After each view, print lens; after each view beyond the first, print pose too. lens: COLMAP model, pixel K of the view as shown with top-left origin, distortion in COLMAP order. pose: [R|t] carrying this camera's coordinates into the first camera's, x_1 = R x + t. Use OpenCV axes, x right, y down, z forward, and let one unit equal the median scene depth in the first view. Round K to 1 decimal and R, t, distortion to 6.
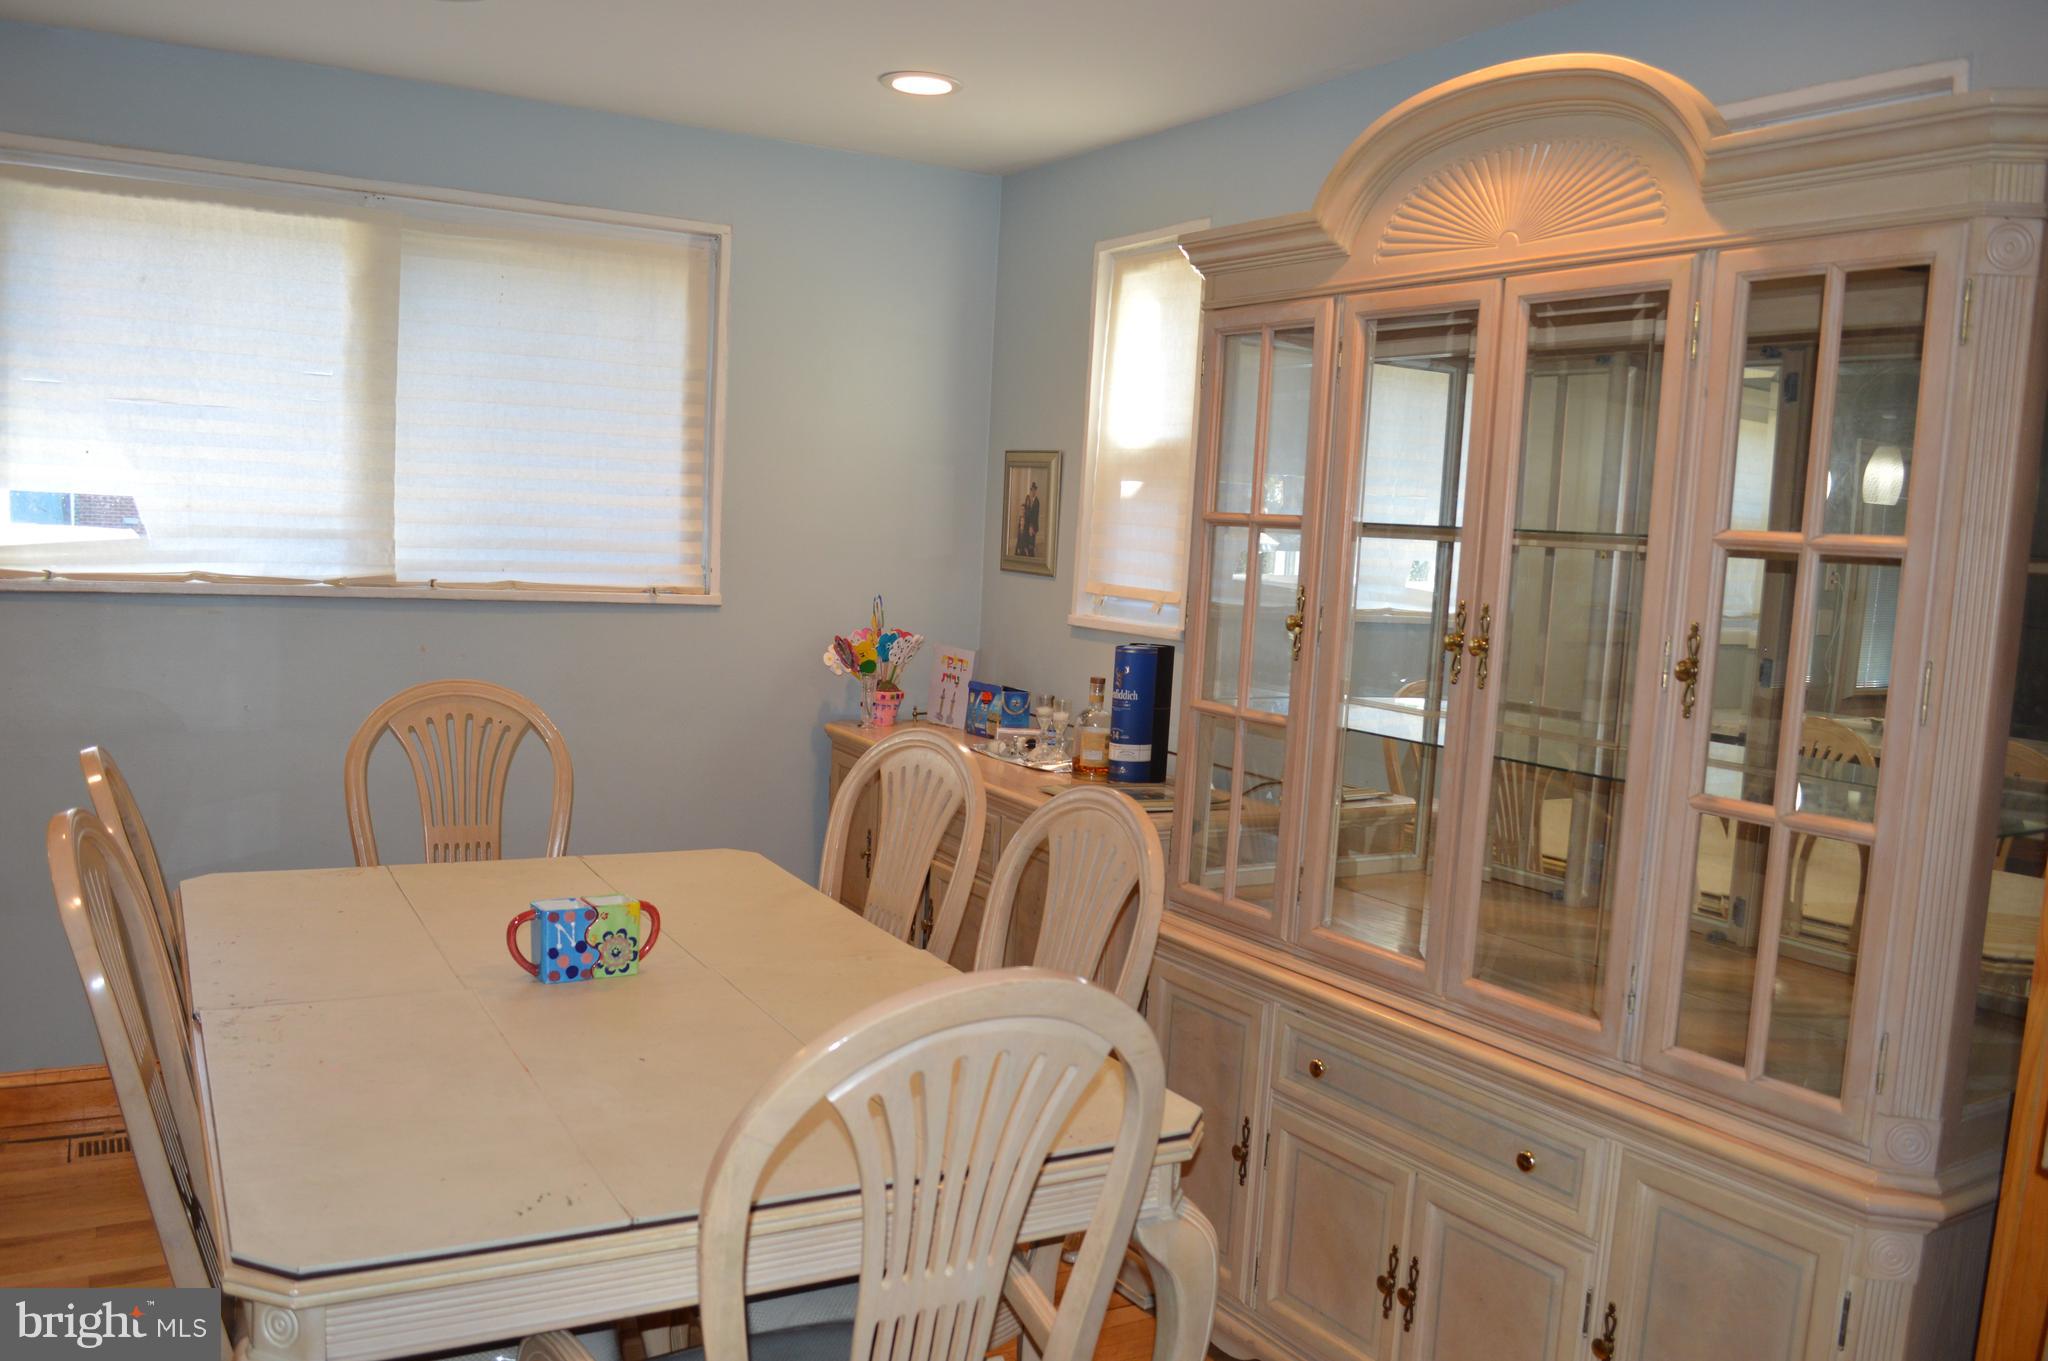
lens RADIAL K [[1632.6, 0, 1023.6], [0, 1632.6, 697.5], [0, 0, 1]] dist [-0.084349, 0.016544]
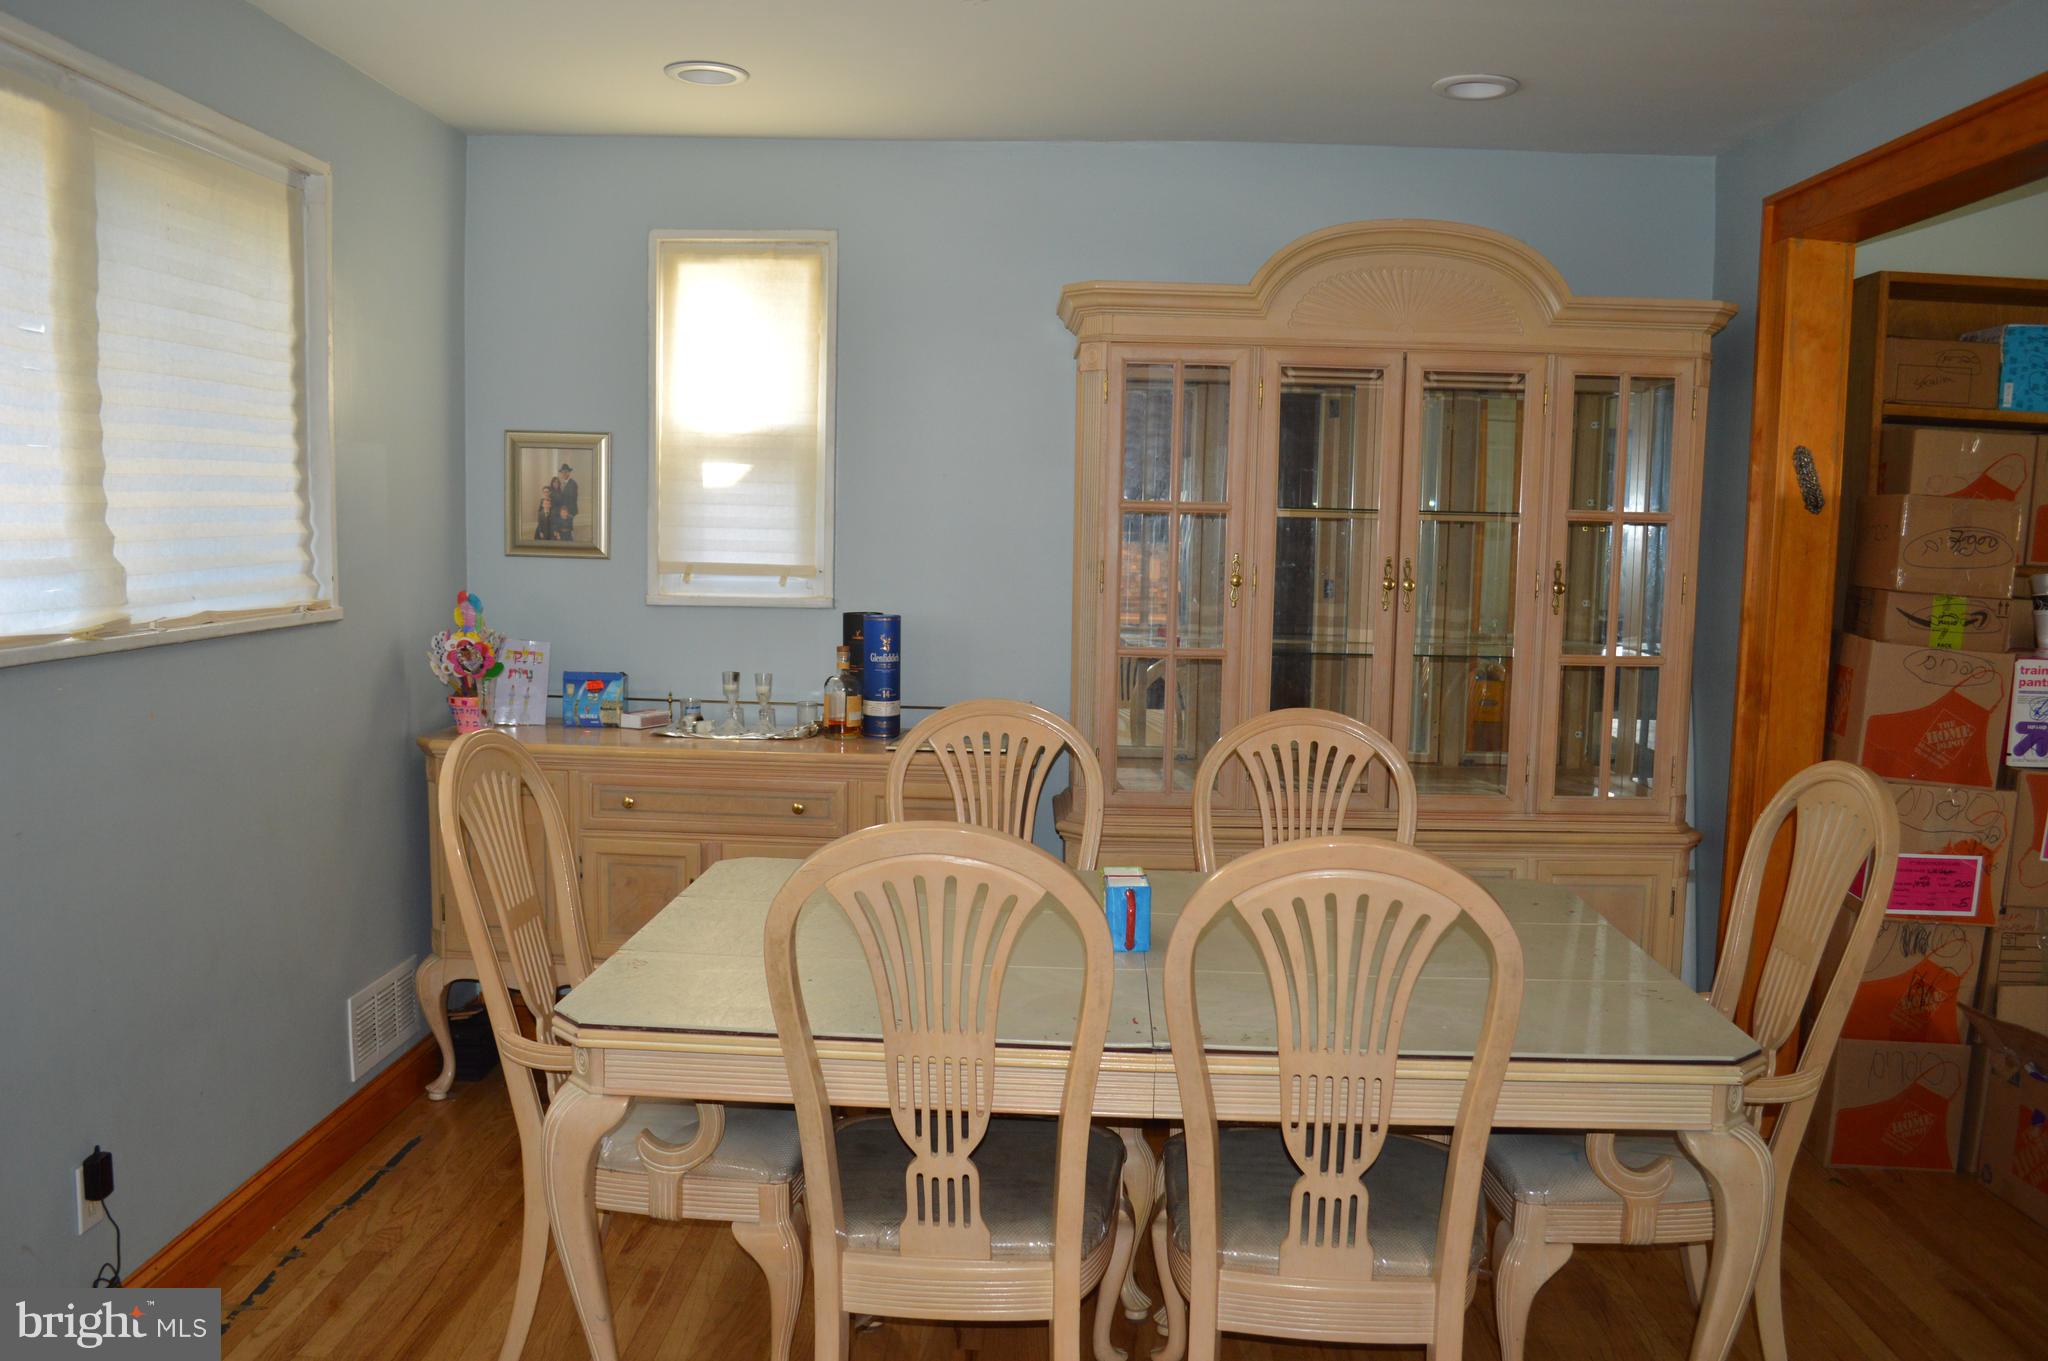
lens RADIAL K [[1632.6, 0, 1023.6], [0, 1632.6, 697.5], [0, 0, 1]] dist [-0.084349, 0.016544]
pose [[0.528876, -0.135789, 0.837766, -0.811357], [0.096633, 0.990333, 0.099514, -0.075591], [-0.843180, 0.028326, 0.536885, 0.300162]]
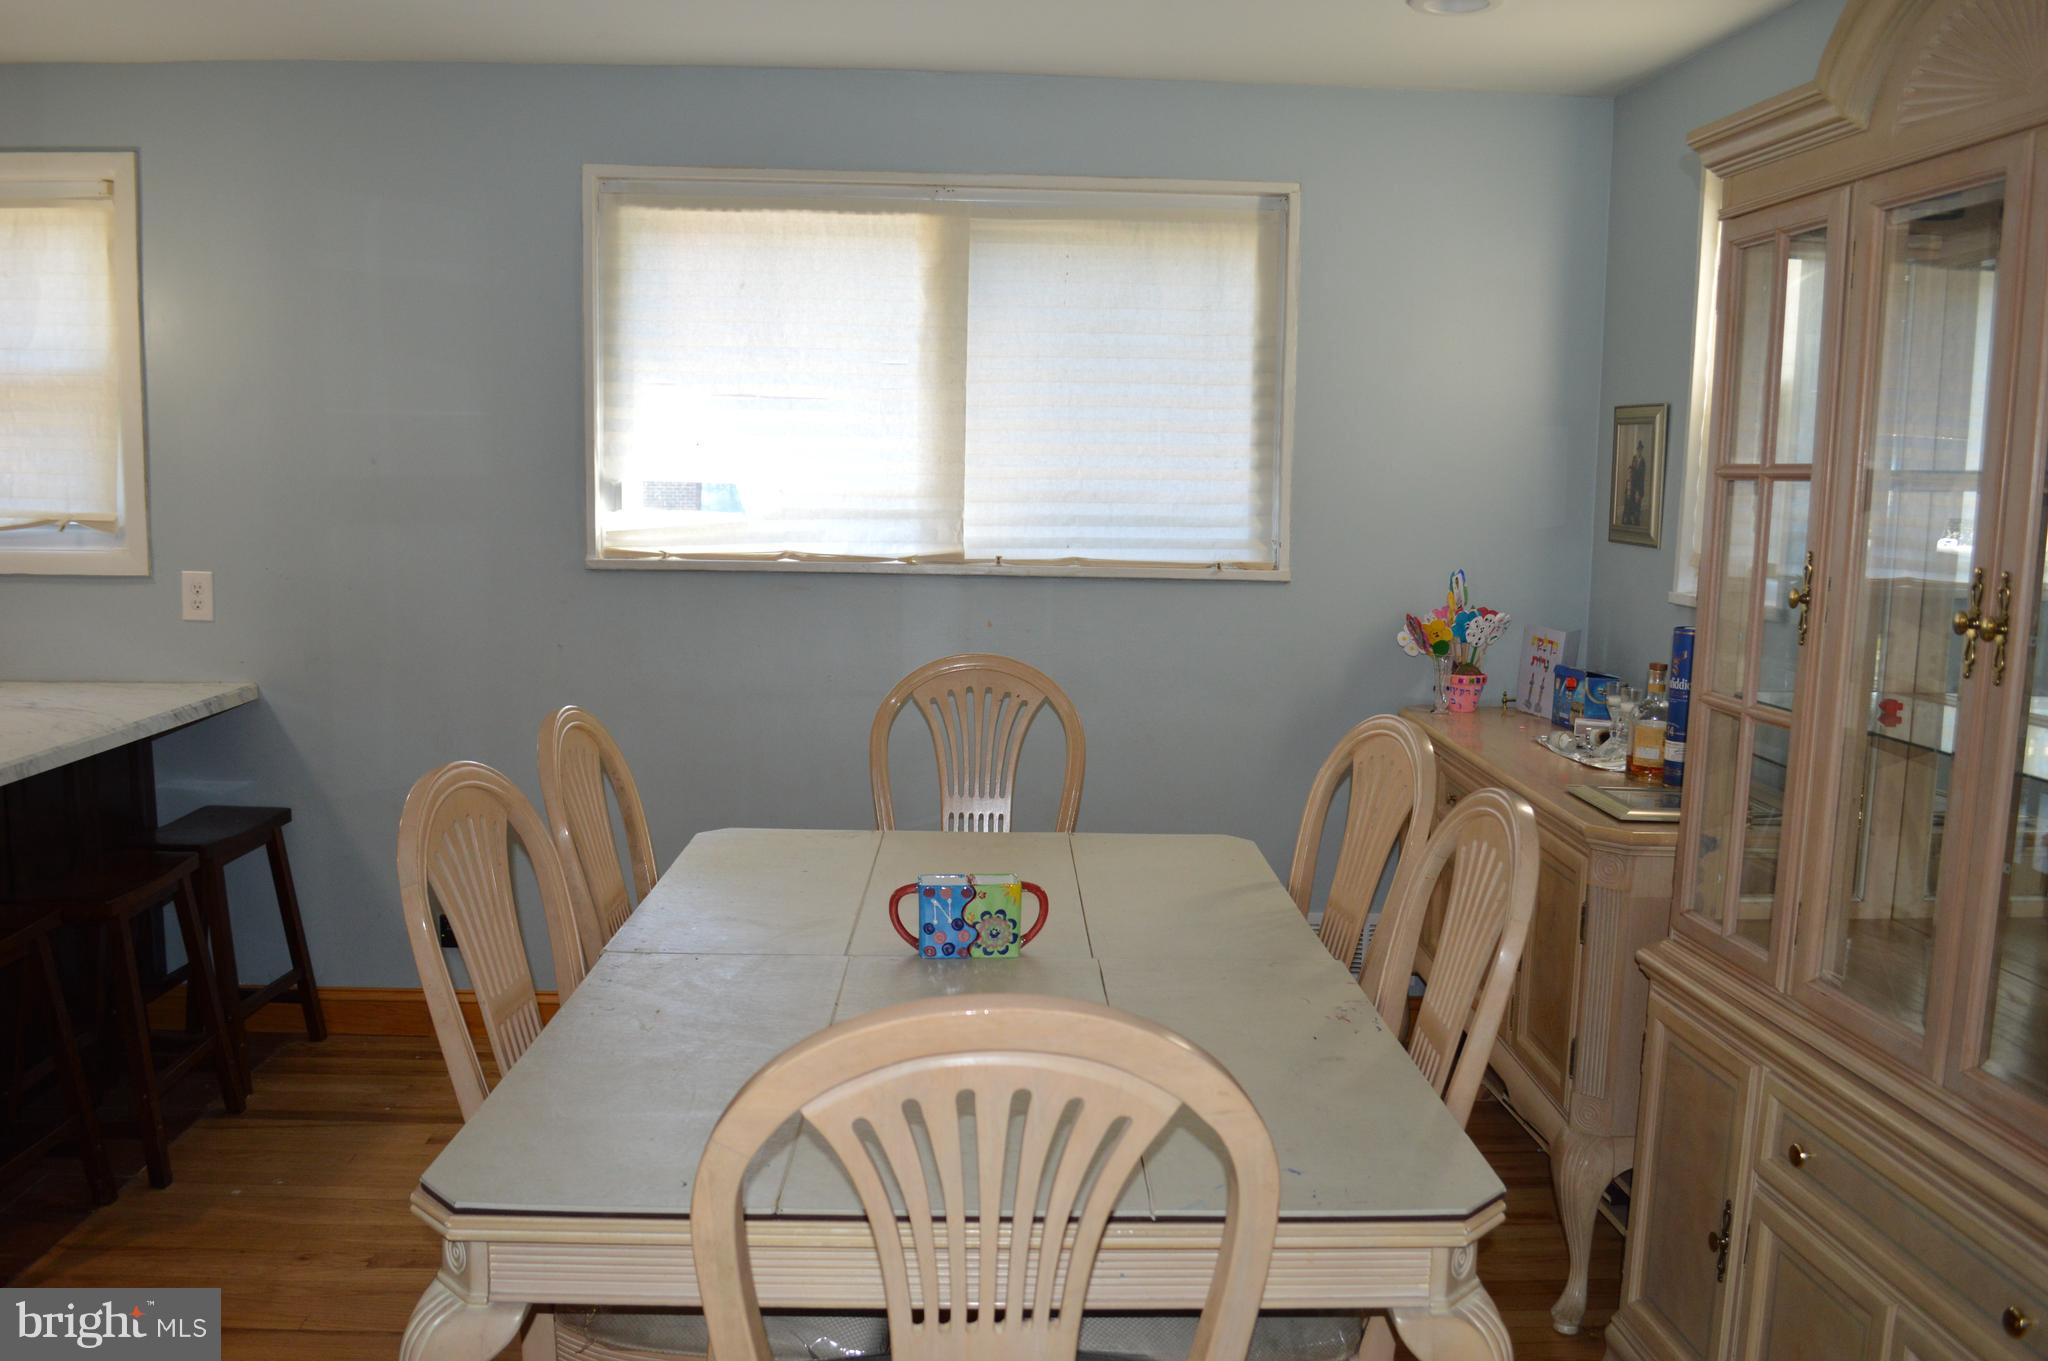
lens RADIAL K [[1632.6, 0, 1023.6], [0, 1632.6, 697.5], [0, 0, 1]] dist [-0.084349, 0.016544]
pose [[0.884133, 0.027355, -0.466435, 0.144240], [-0.021666, 0.999611, 0.017558, -0.001848], [0.466733, -0.005418, 0.884381, 0.090458]]
